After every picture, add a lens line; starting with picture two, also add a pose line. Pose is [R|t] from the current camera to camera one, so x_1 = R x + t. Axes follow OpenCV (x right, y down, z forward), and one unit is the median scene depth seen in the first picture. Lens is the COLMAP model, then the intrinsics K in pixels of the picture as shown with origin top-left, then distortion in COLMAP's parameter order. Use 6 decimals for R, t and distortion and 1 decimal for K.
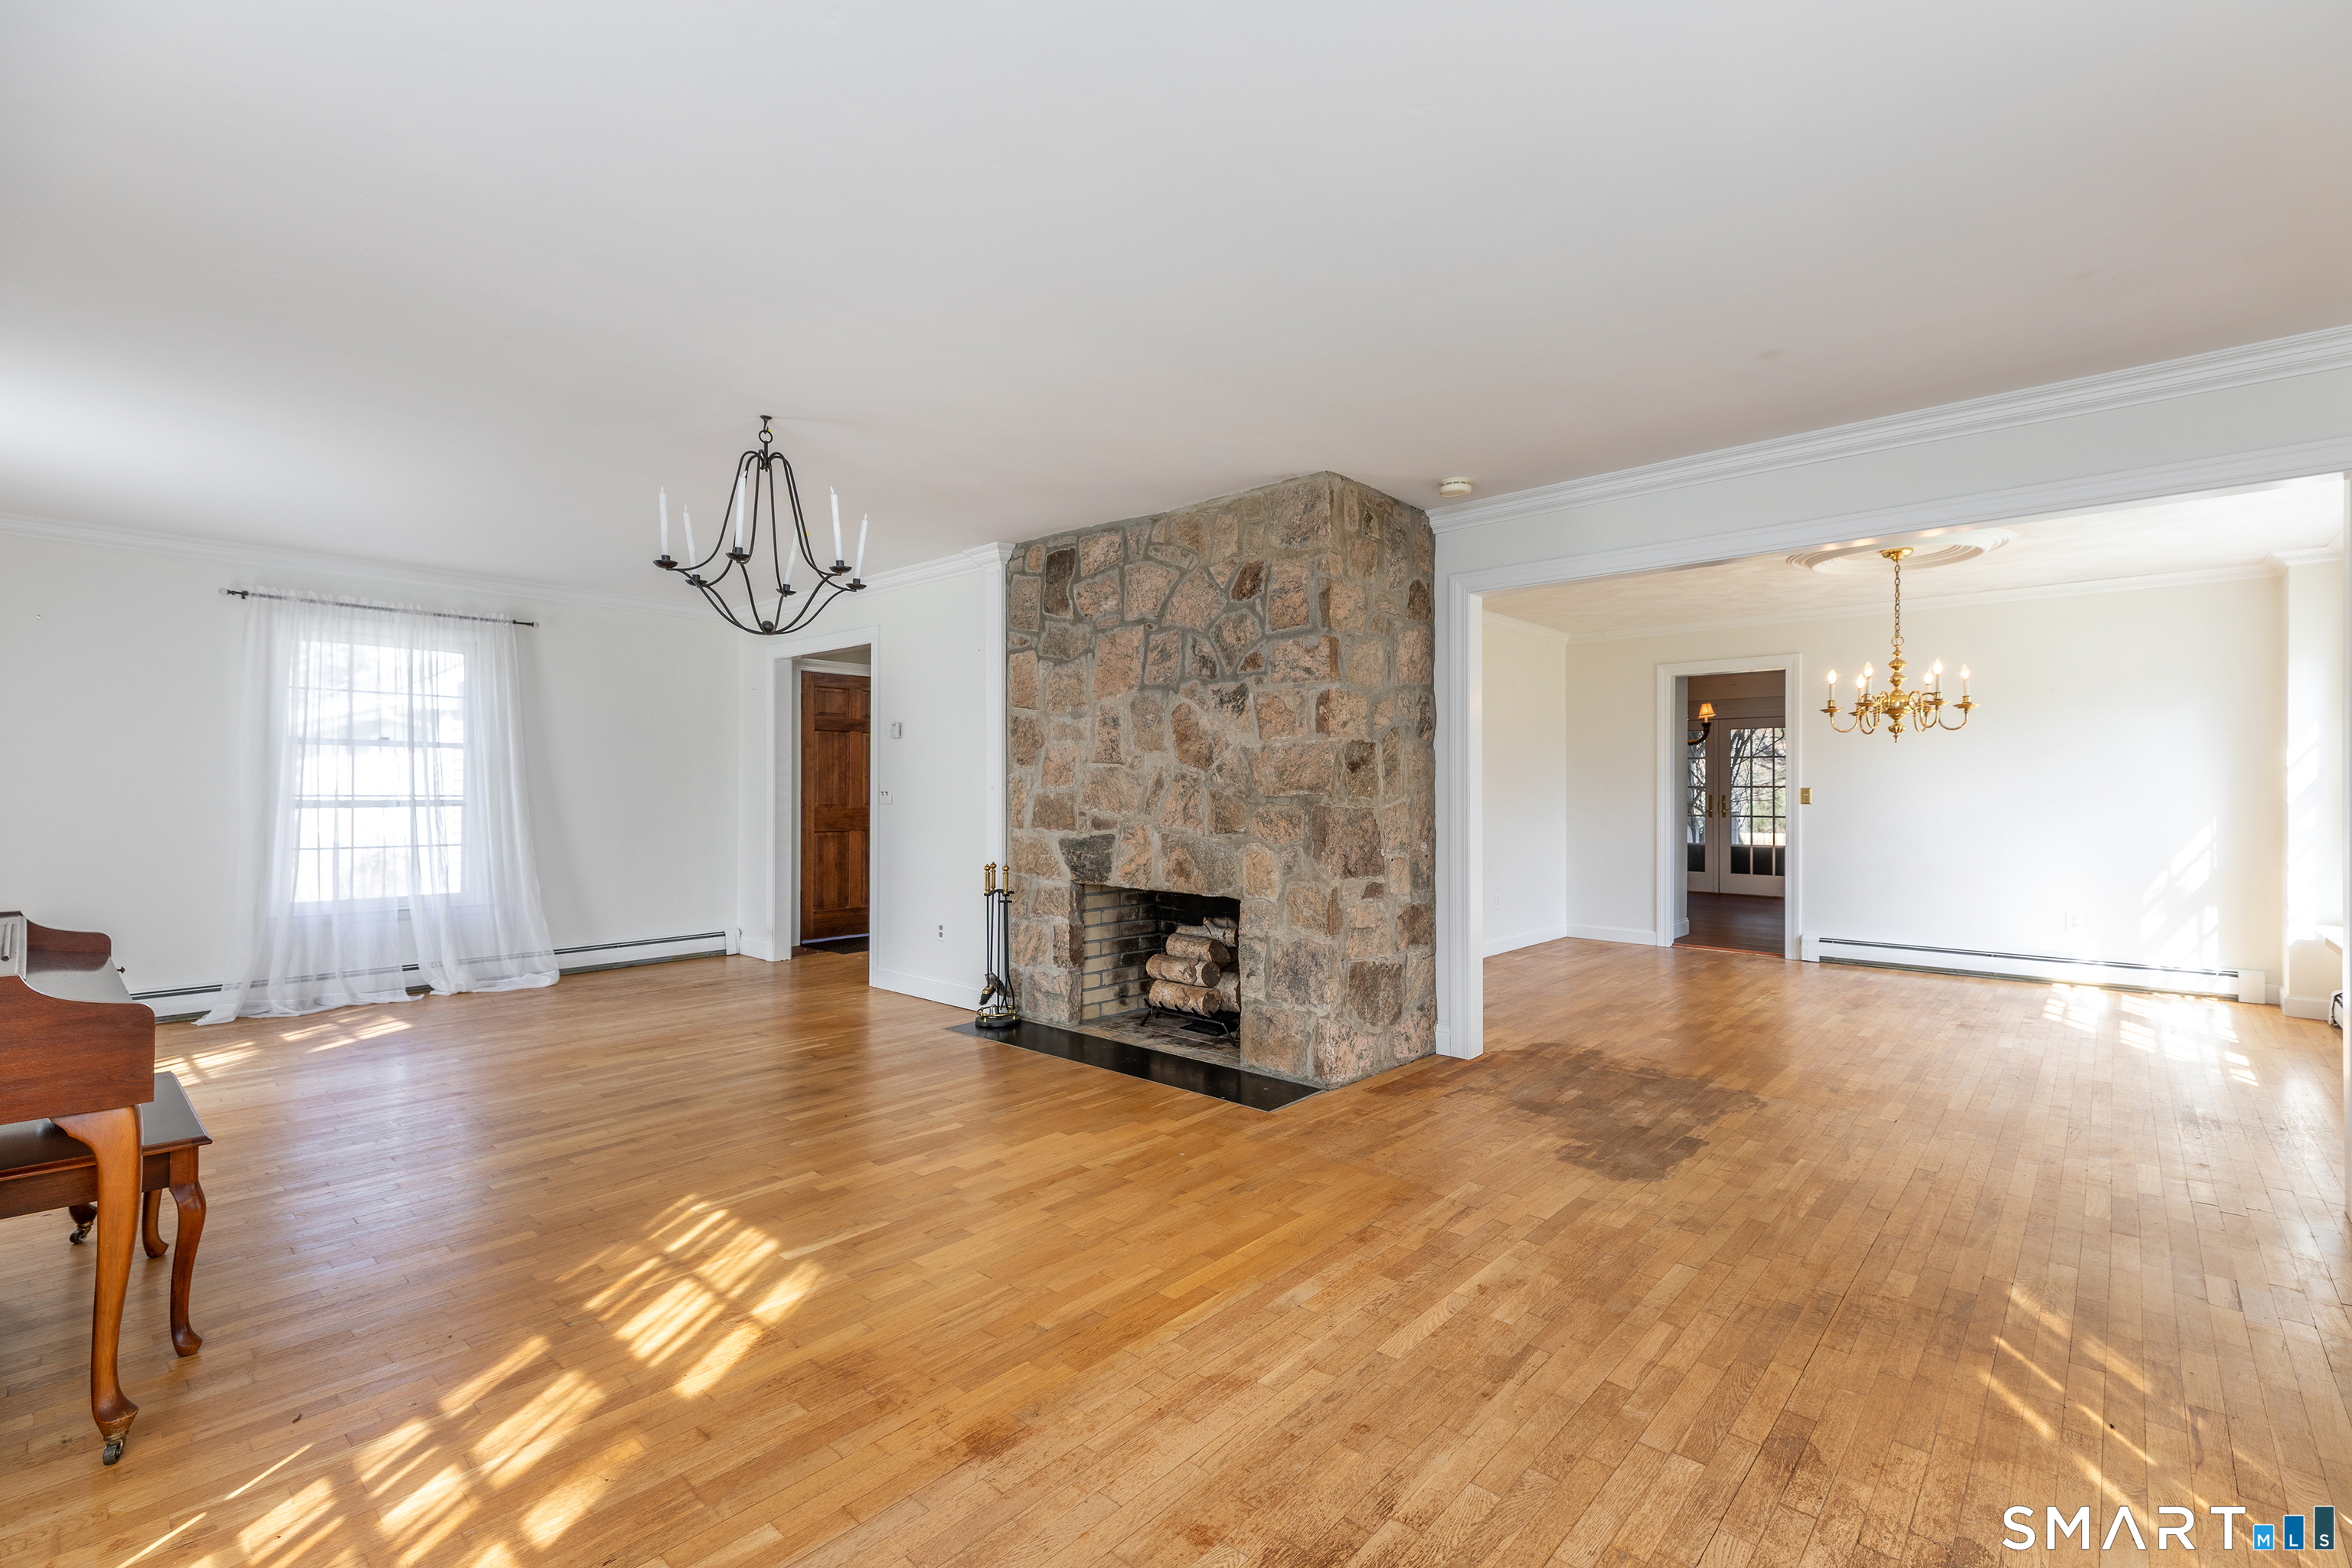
lens RADIAL K [[1048.7, 0, 1197.9], [0, 1048.7, 780.9], [0, 0, 1]] dist [0.025623, -0.010570]
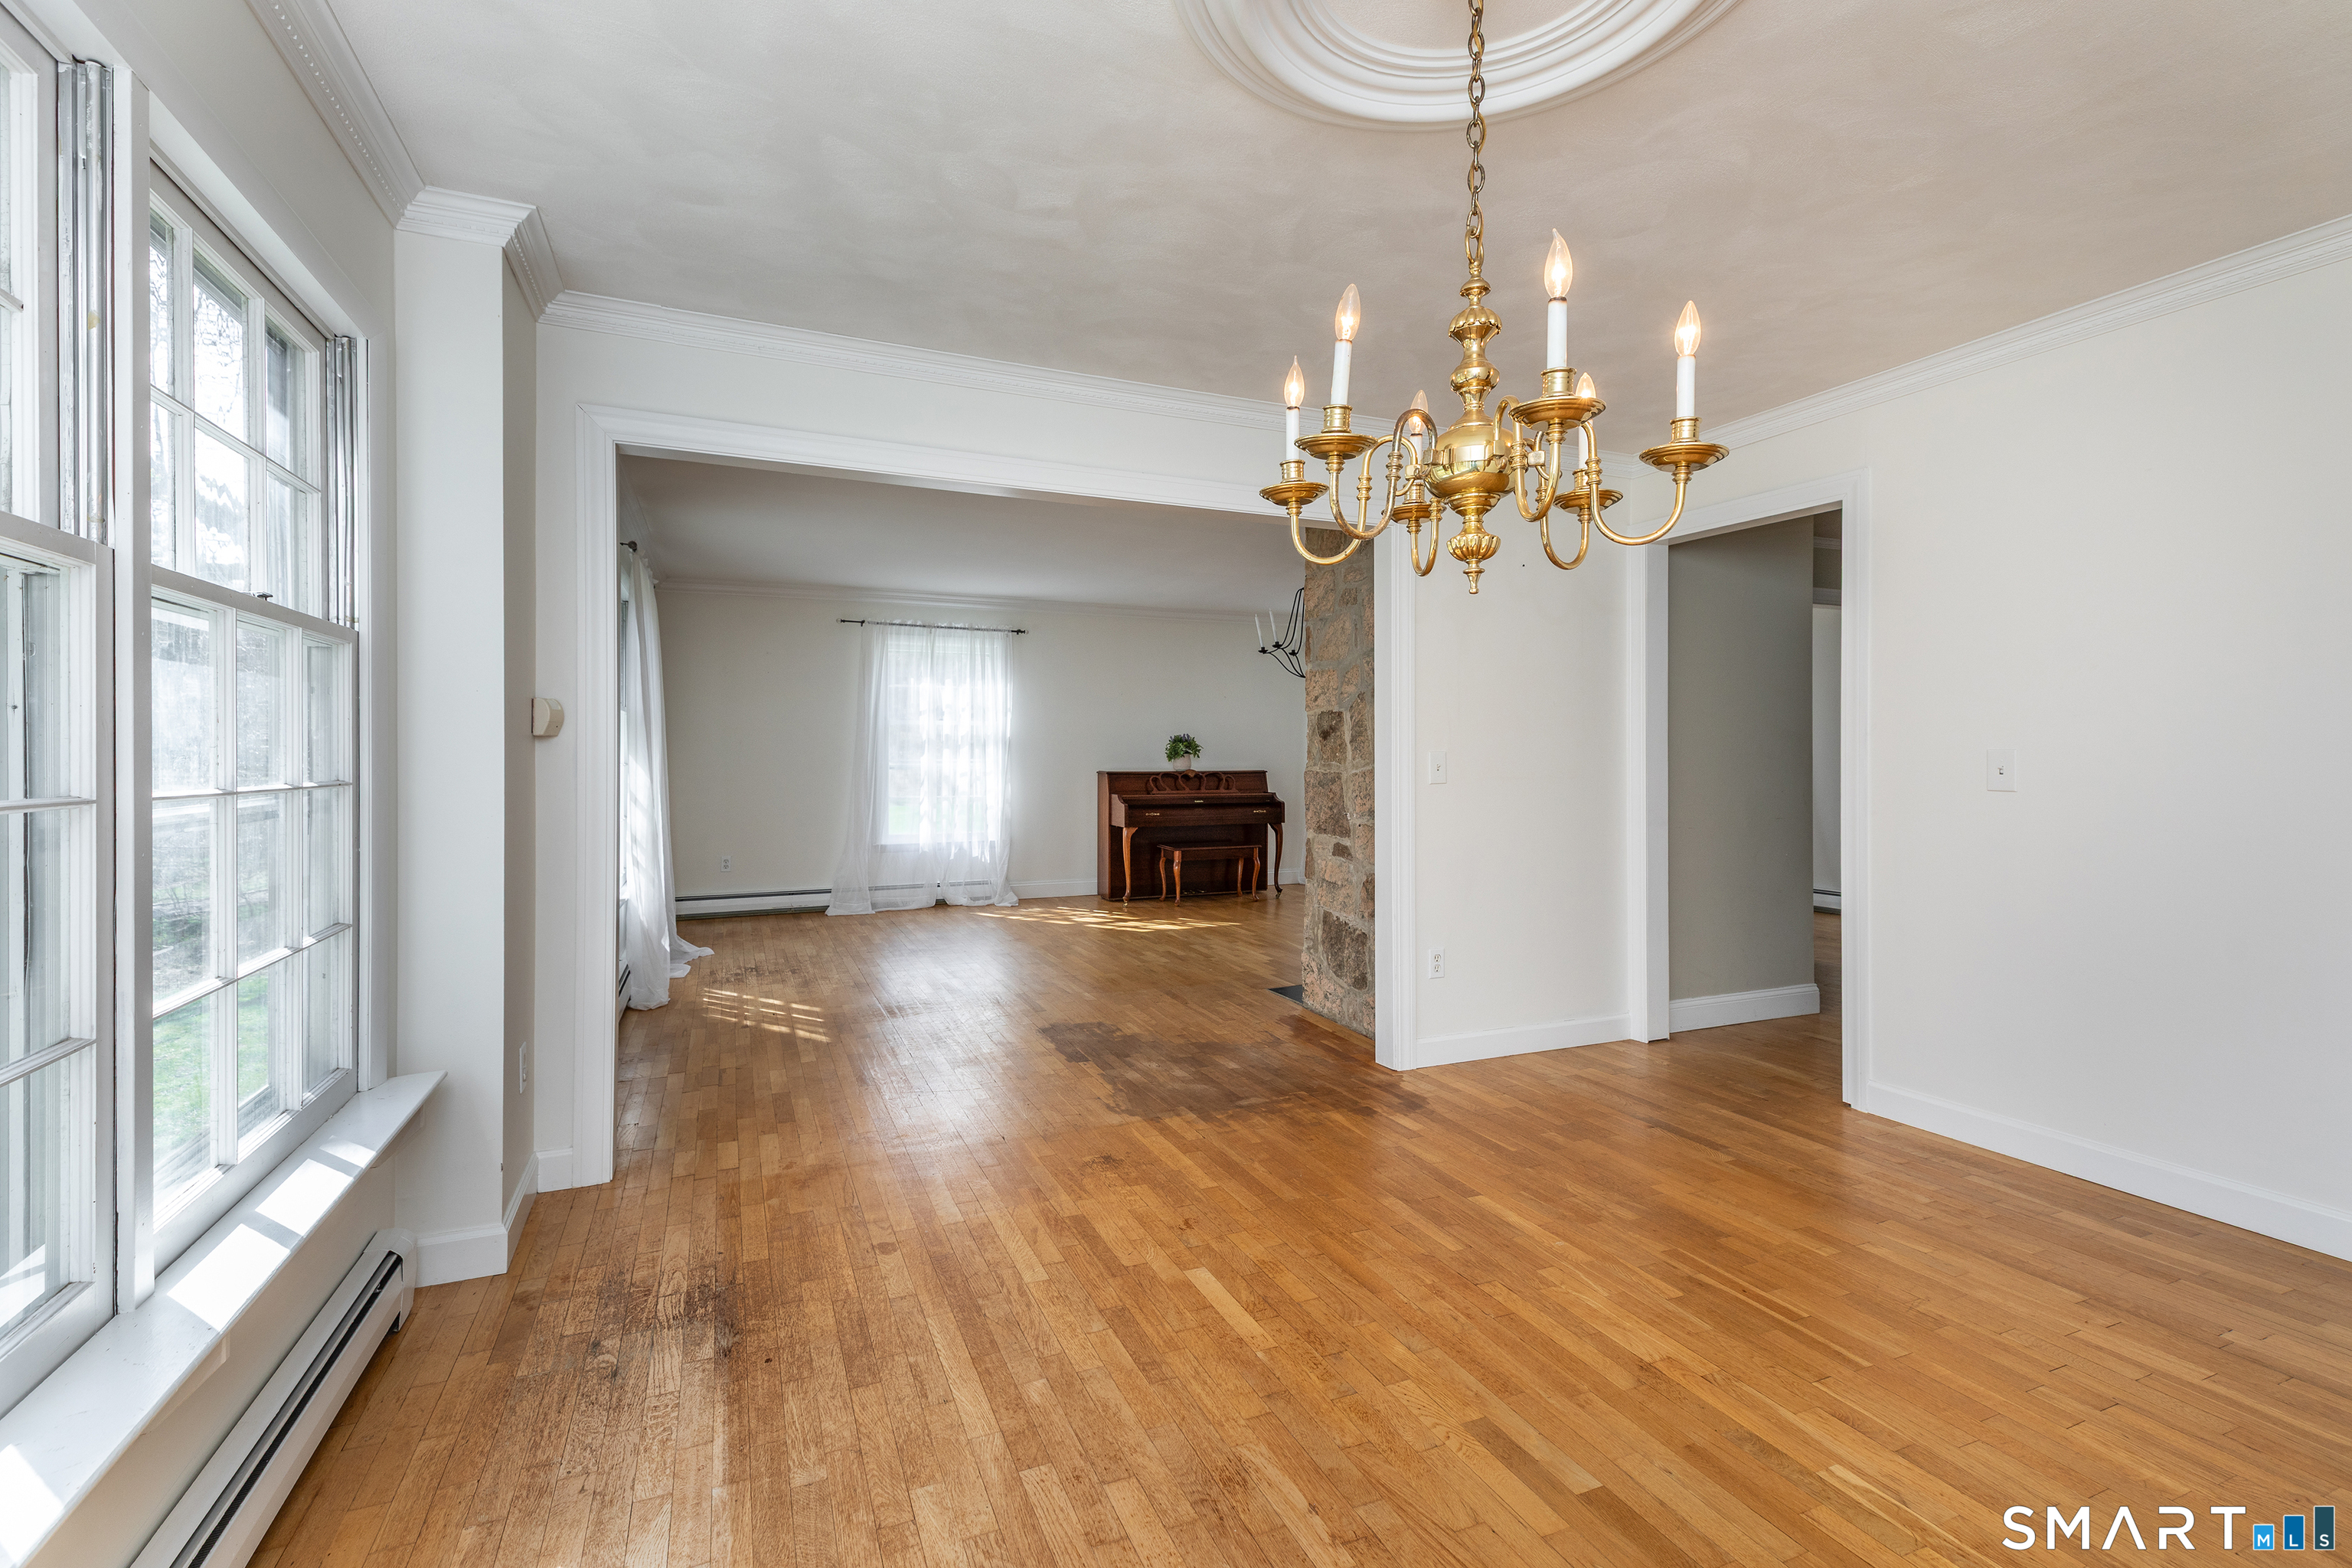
lens RADIAL K [[1048.7, 0, 1153.4], [0, 1048.7, 745.0], [0, 0, 1]] dist [0.025623, -0.010570]
pose [[-0.445979, -0.008470, -0.895003, 1.149873], [0.007189, 0.999889, -0.013045, 0.009586], [0.895014, -0.012252, -0.445869, 1.248005]]
